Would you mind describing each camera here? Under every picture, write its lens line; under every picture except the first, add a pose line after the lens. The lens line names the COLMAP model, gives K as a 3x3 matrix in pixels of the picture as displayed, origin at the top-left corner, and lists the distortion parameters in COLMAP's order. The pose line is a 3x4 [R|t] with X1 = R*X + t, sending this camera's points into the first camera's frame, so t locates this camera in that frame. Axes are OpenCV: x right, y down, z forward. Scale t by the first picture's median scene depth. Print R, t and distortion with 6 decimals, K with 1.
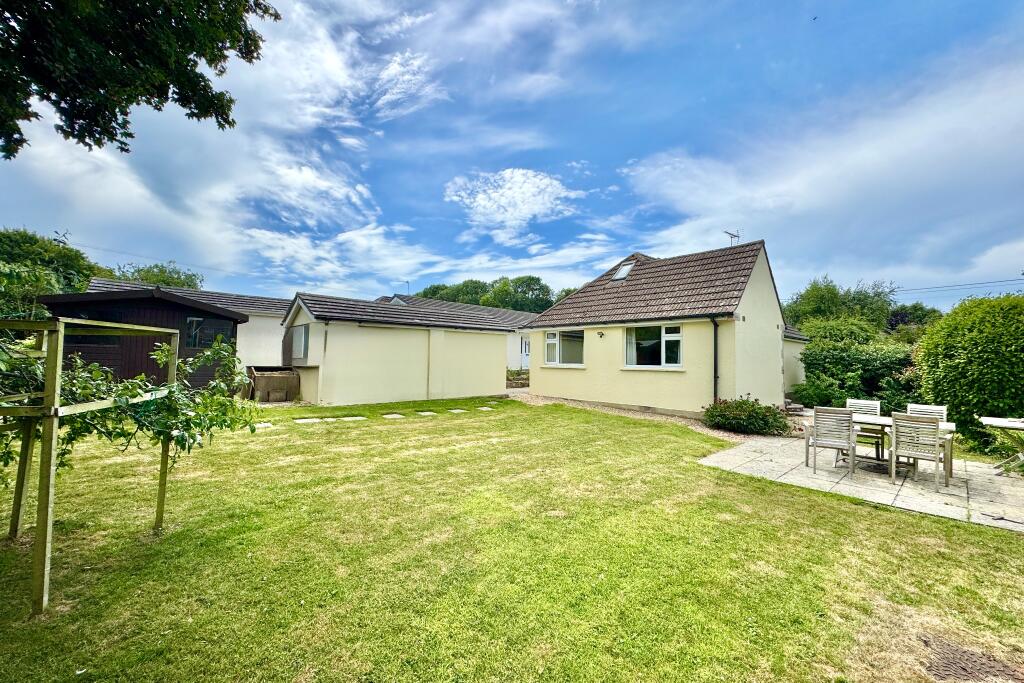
lens RADIAL K [[409.1, 0, 512.0], [0, 409.1, 341.5], [0, 0, 1]] dist [-0.002484, -0.000527]
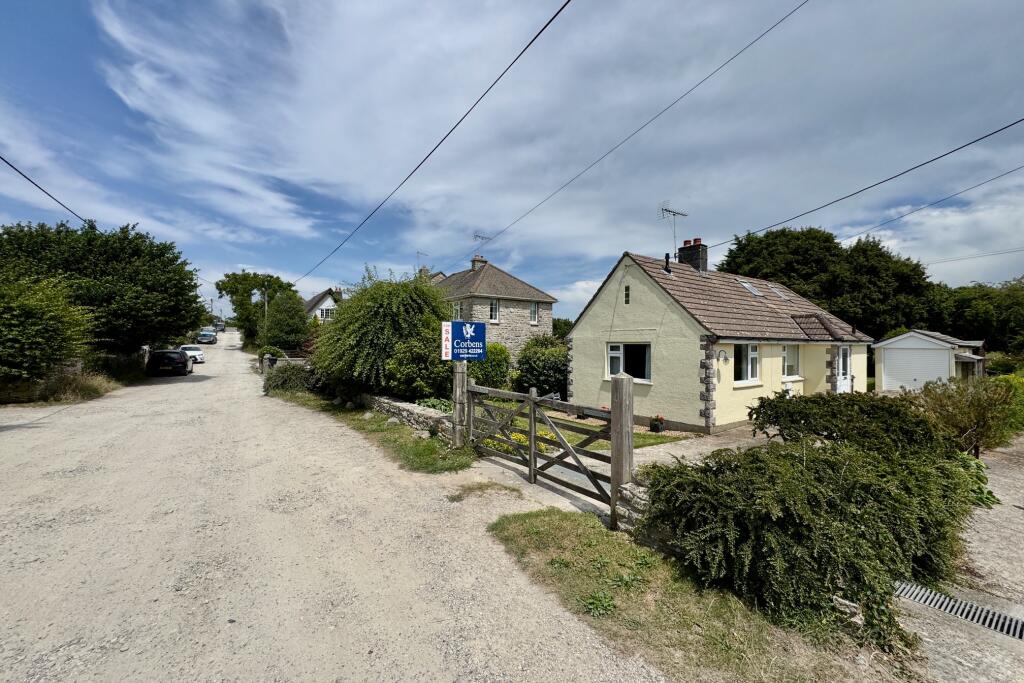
lens RADIAL K [[409.1, 0, 512.0], [0, 409.1, 341.5], [0, 0, 1]] dist [-0.002484, -0.000527]
pose [[0.109073, -0.005369, 0.994019, -0.788540], [-0.033045, 0.999413, 0.009024, -0.033669], [-0.993484, -0.033831, 0.108832, 1.499087]]
